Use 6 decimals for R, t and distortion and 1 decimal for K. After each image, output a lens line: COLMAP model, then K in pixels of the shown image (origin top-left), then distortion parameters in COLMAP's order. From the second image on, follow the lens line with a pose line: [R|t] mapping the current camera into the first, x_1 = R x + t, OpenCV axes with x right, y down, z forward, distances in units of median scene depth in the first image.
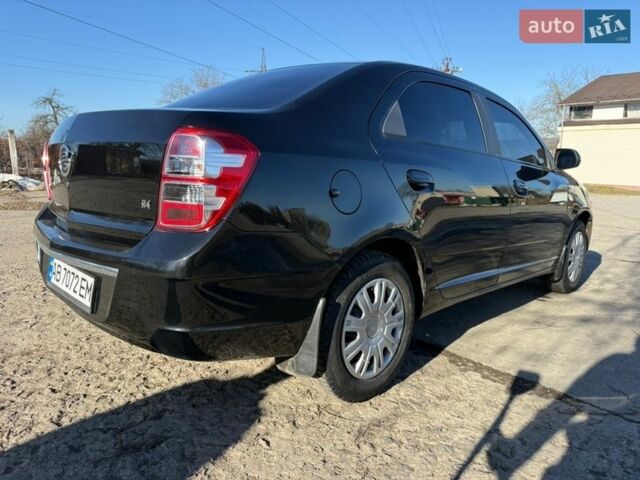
lens RADIAL K [[458.2, 0, 315.0], [0, 458.2, 241.3], [0, 0, 1]] dist [0.022826, -0.032033]
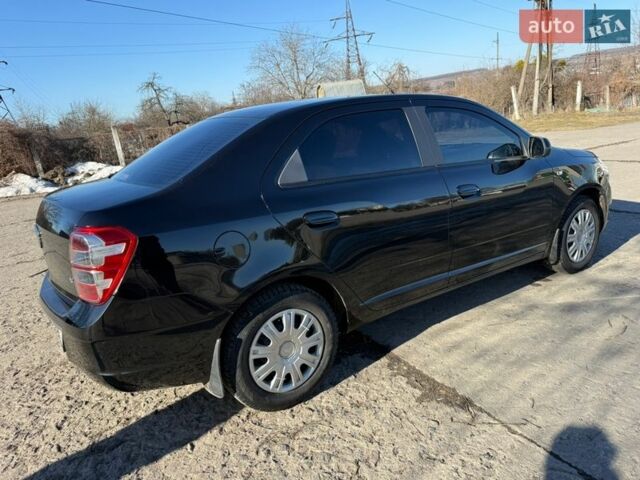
lens RADIAL K [[456.1, 0, 319.1], [0, 456.1, 242.1], [0, 0, 1]] dist [0.027087, -0.030267]
pose [[0.971592, -0.069606, -0.226196, 0.461899], [0.094527, 0.990358, 0.101268, -0.186679], [0.216967, -0.119773, 0.968803, -0.085836]]
